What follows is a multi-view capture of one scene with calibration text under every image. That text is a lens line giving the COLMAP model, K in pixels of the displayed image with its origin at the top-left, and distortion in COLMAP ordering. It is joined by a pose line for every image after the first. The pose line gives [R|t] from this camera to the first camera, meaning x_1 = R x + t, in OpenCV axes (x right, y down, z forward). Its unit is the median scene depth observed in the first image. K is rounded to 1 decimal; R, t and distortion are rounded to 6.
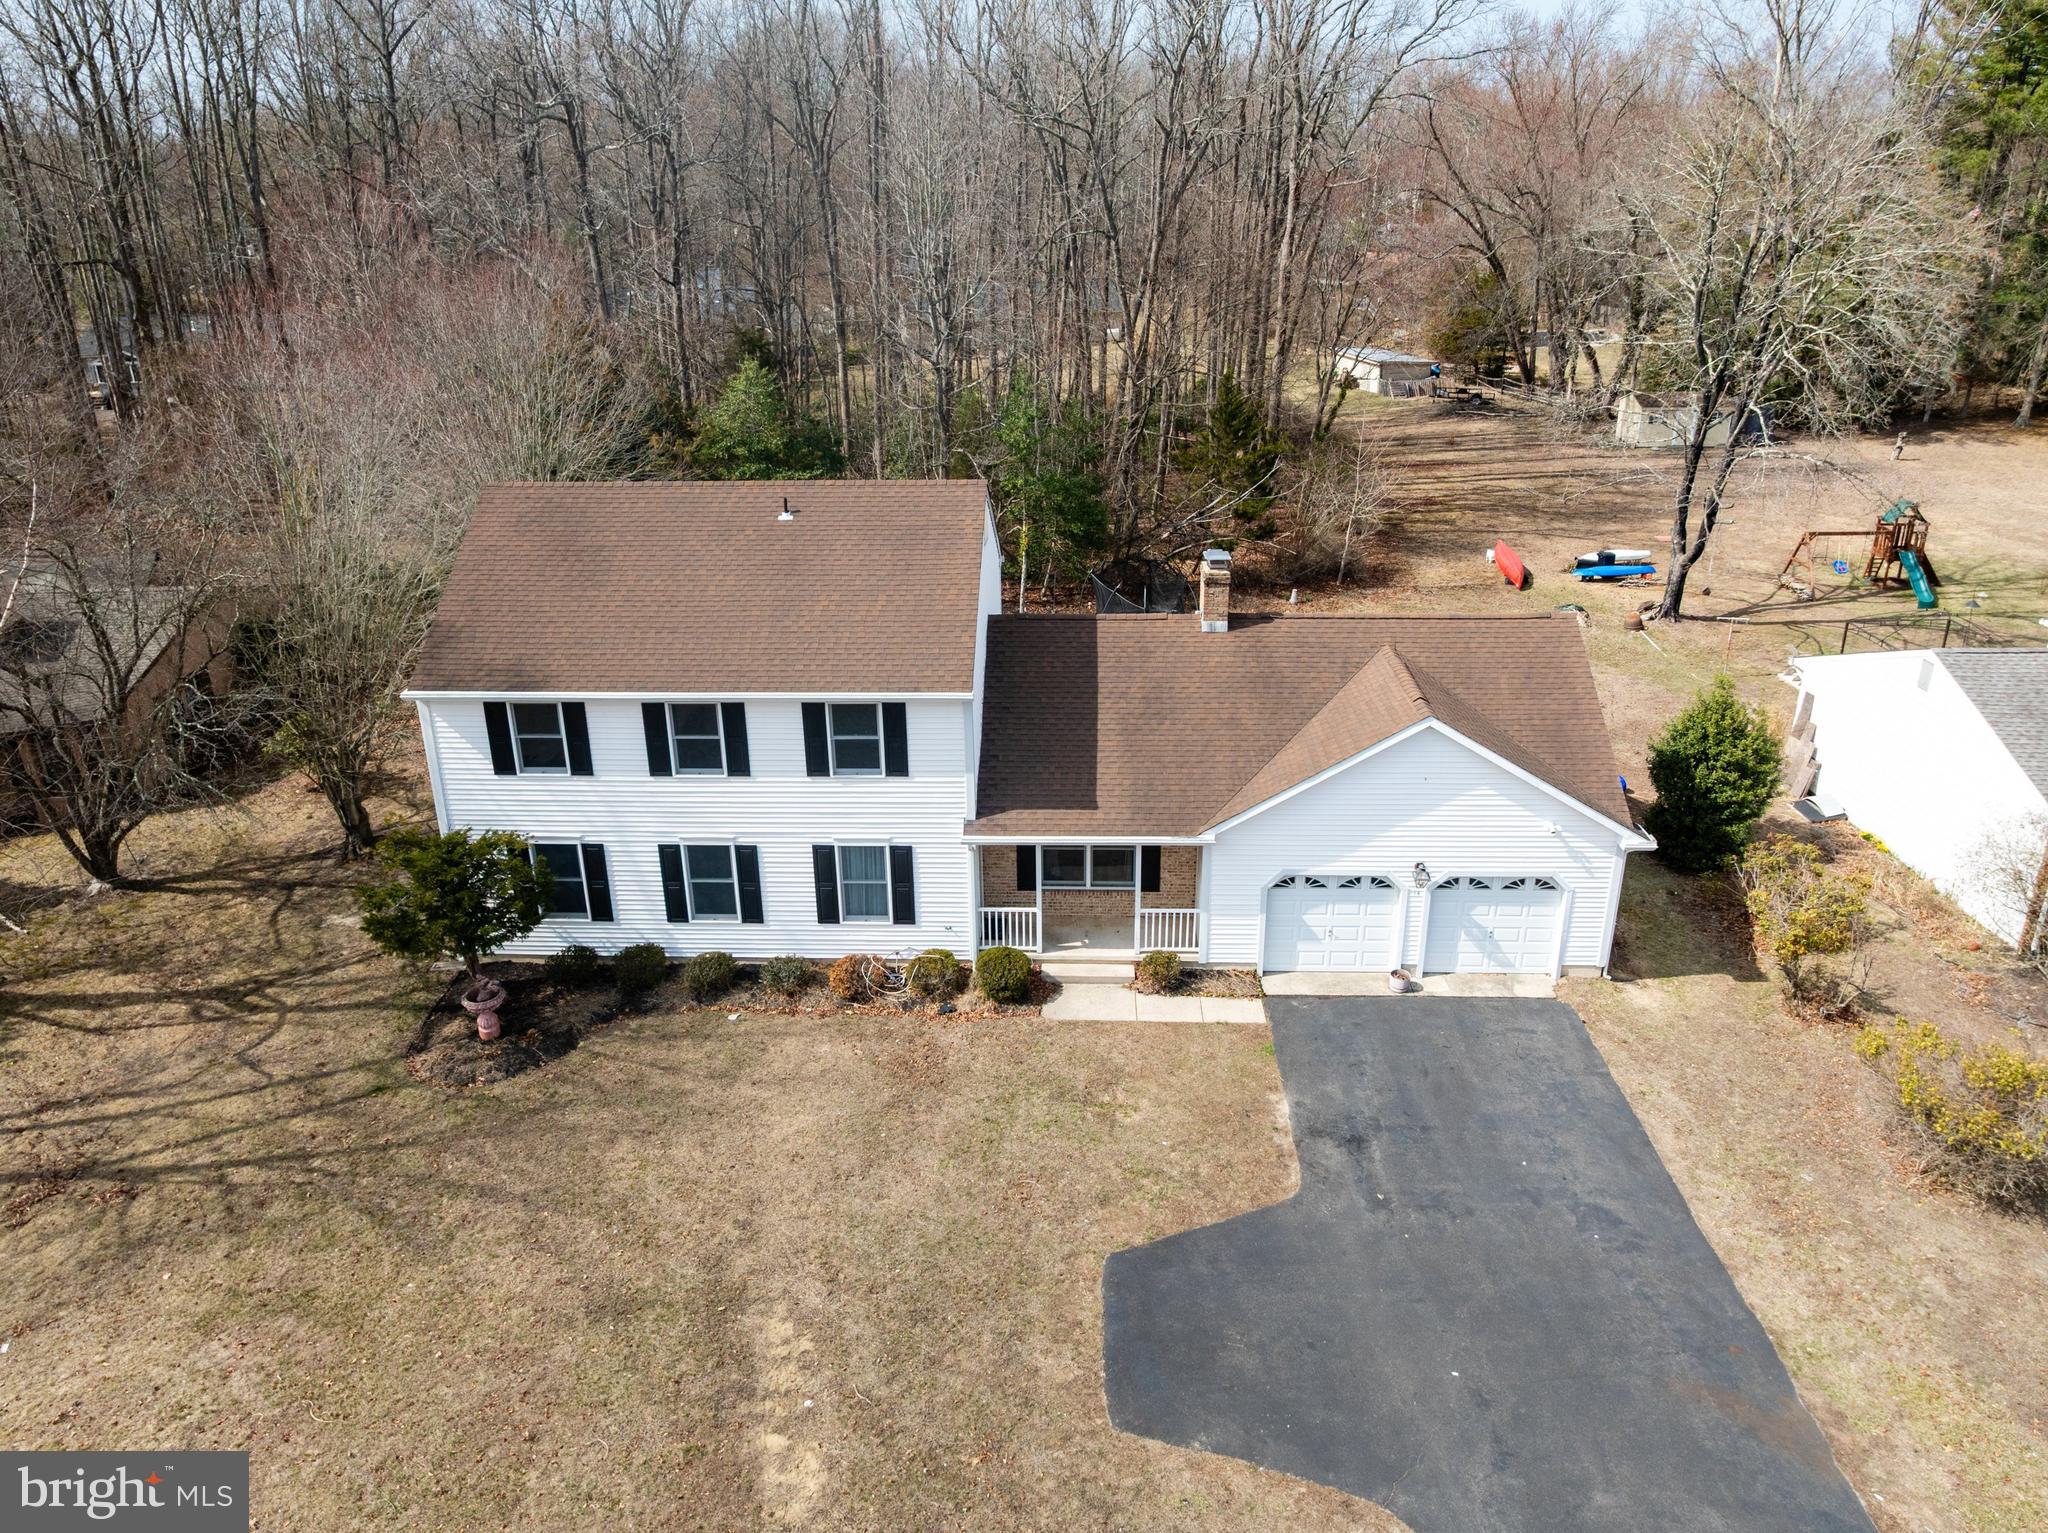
lens RADIAL K [[1440.7, 0, 1020.9], [0, 1440.7, 751.3], [0, 0, 1]] dist [-0.040504, 0.001117]
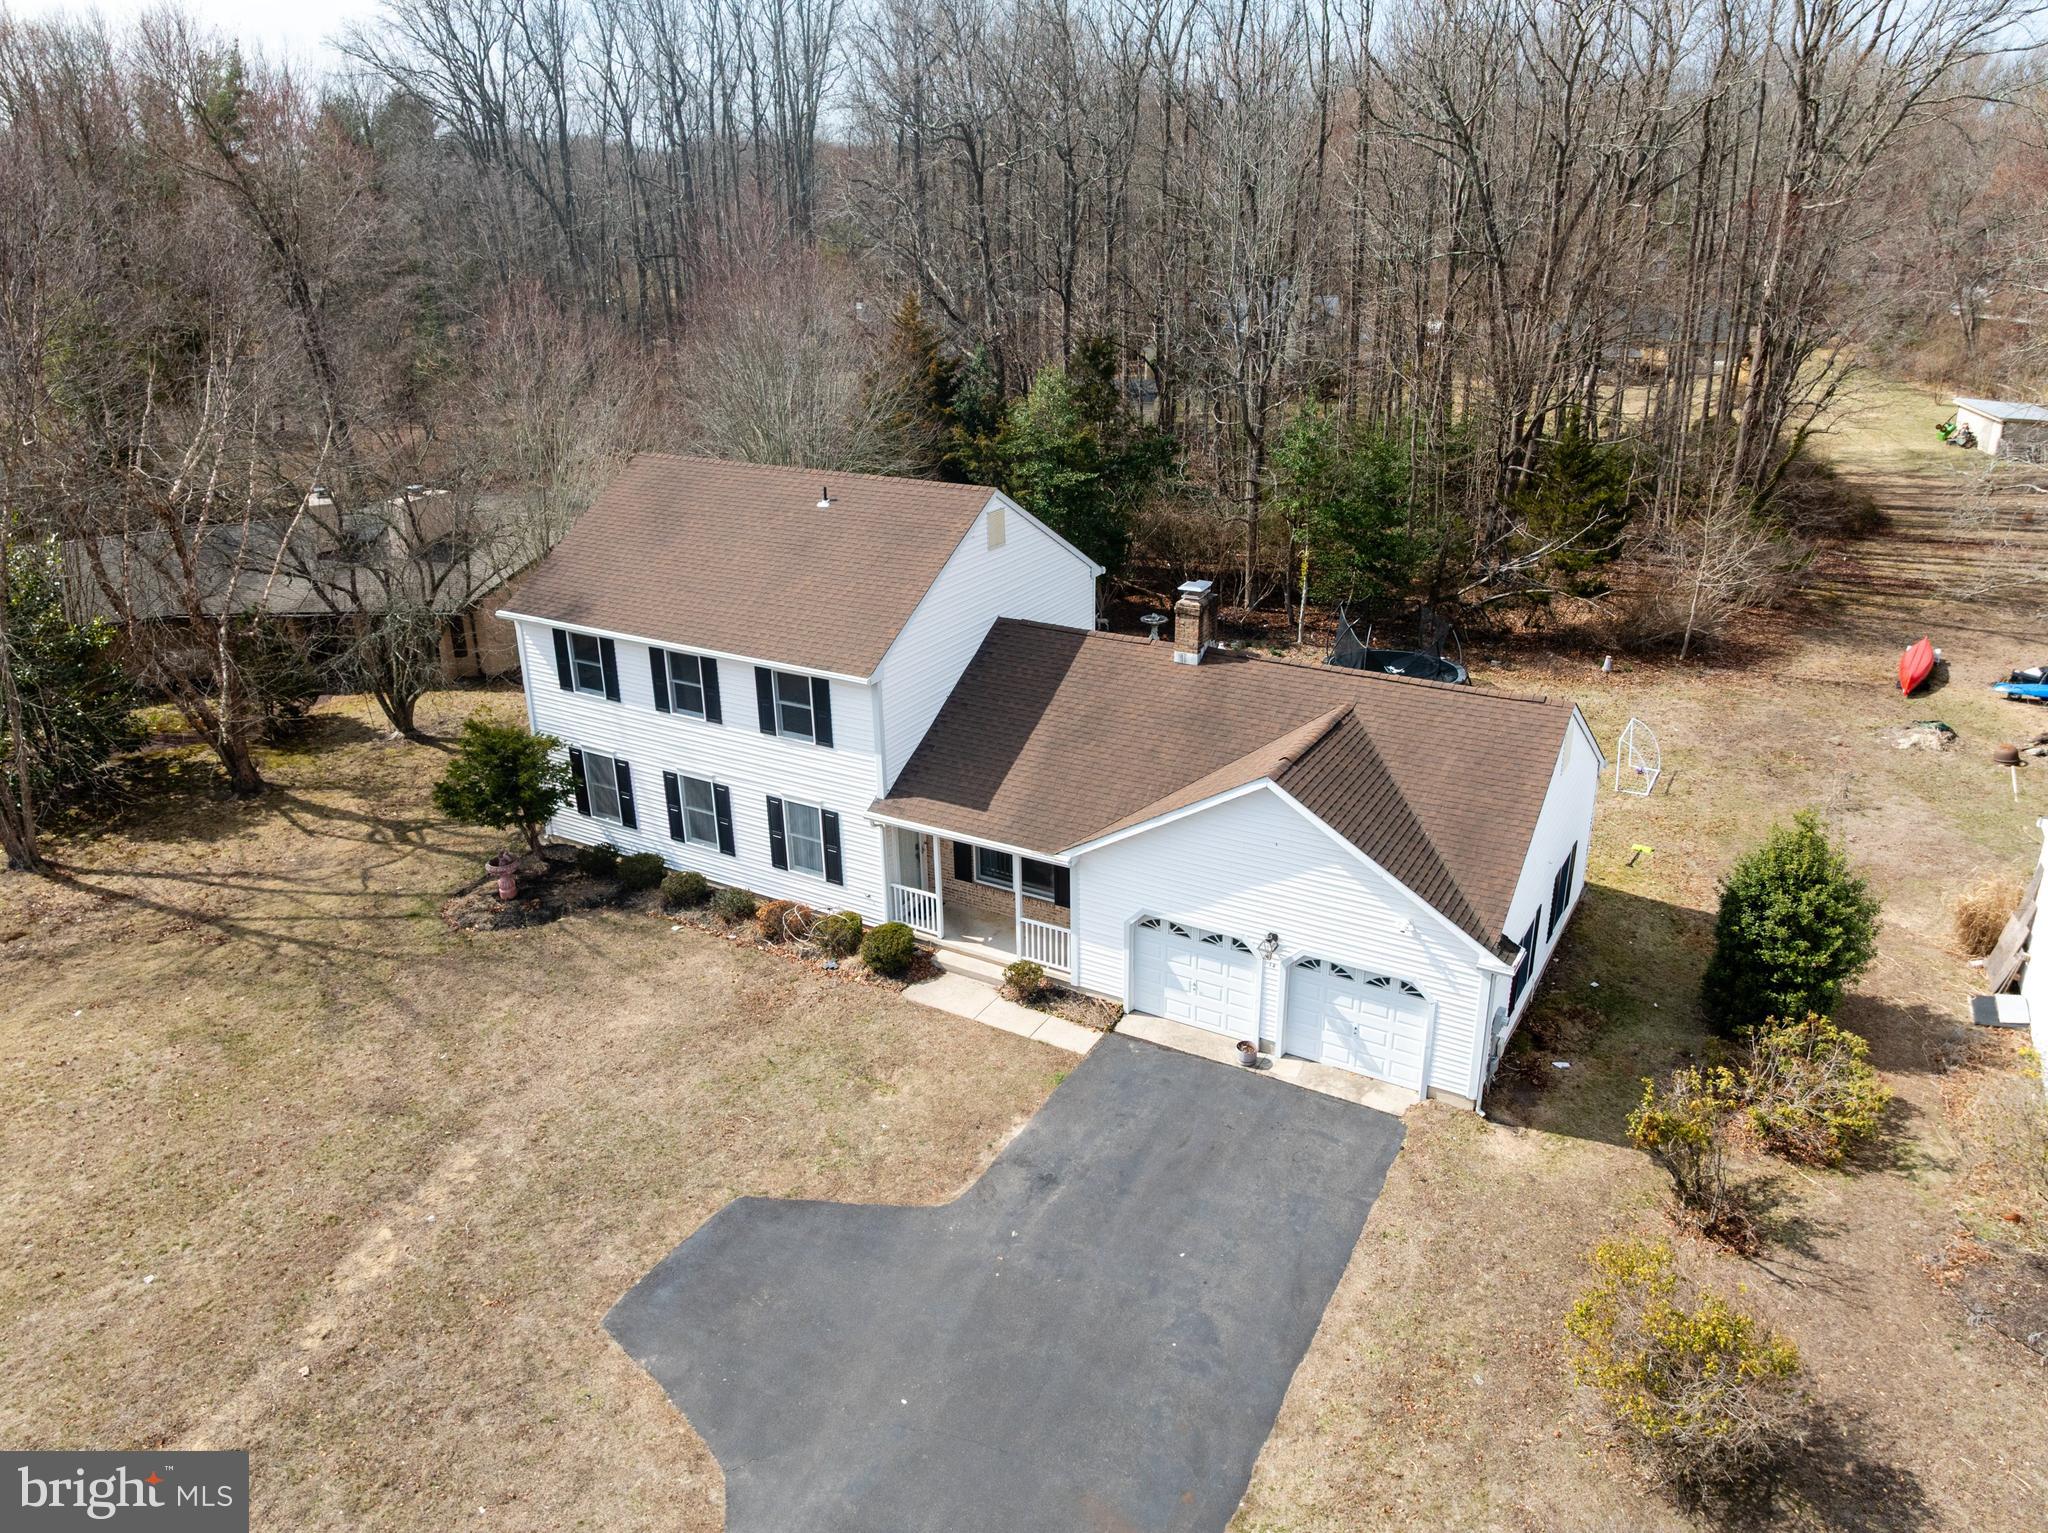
lens RADIAL K [[1440.7, 0, 1023.4], [0, 1440.7, 750.4], [0, 0, 1]] dist [-0.040504, 0.001117]
pose [[0.880745, 0.171716, -0.441363, 0.518556], [-0.173979, 0.984102, 0.035695, -0.043802], [0.440475, 0.045350, 0.896619, 0.081806]]
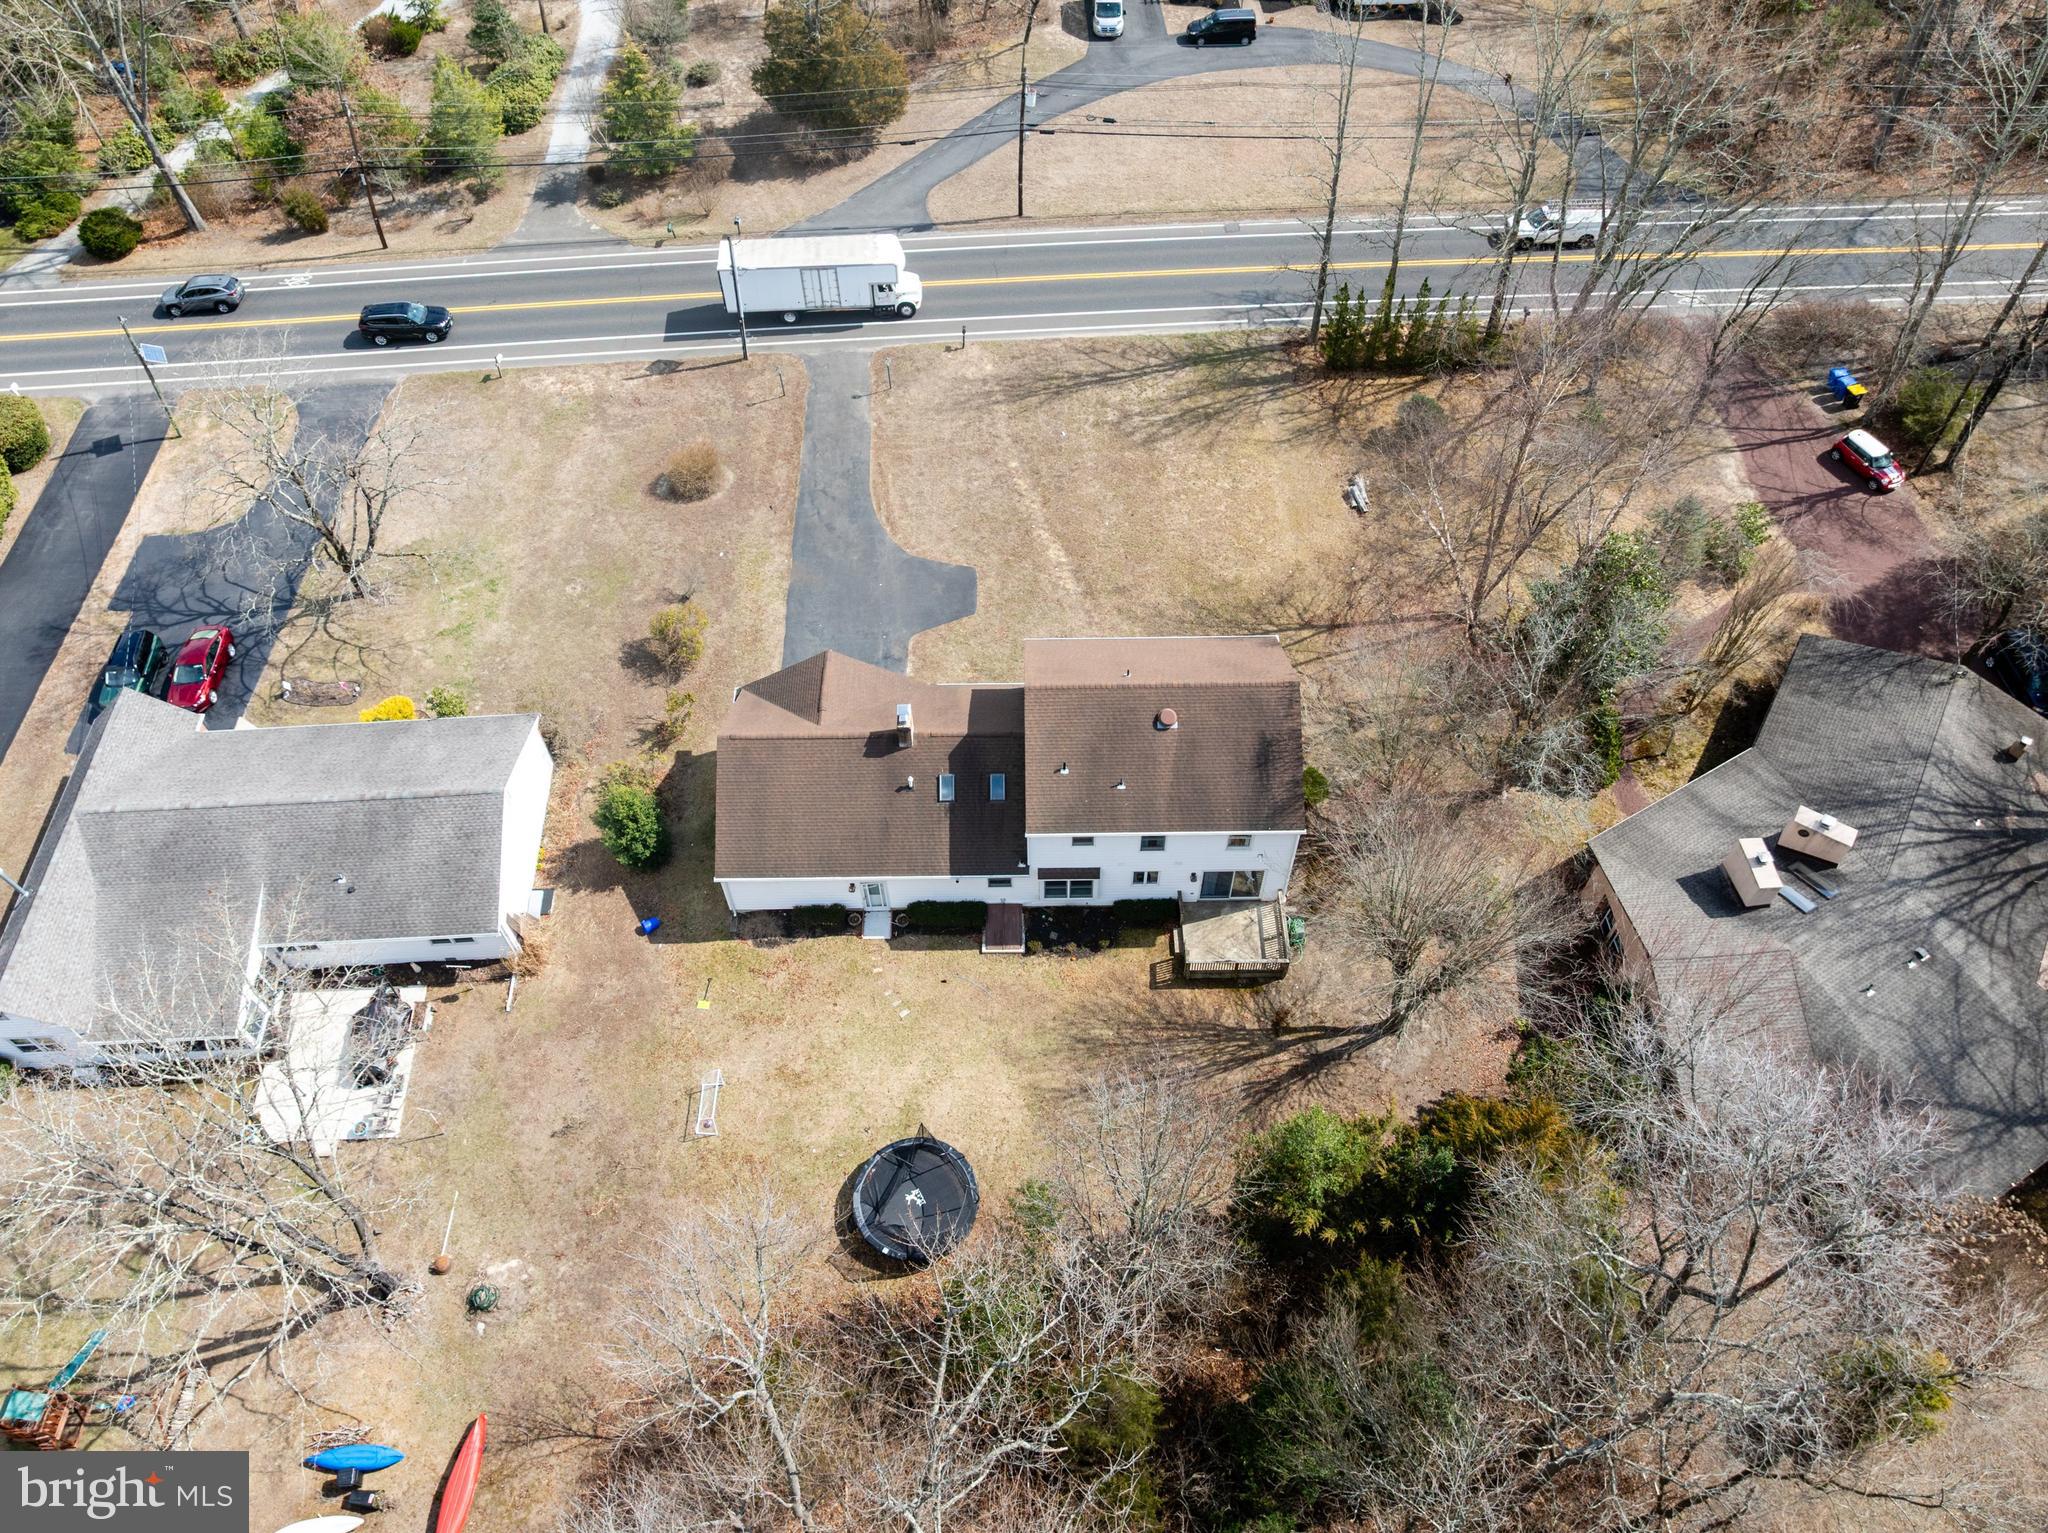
lens RADIAL K [[1440.7, 0, 1027.2], [0, 1440.7, 753.1], [0, 0, 1]] dist [-0.040504, 0.001117]
pose [[-0.998441, 0.054250, -0.013143, 0.002673], [0.001408, 0.259856, 0.965646, -2.084668], [0.055802, 0.964122, -0.259527, 1.663912]]
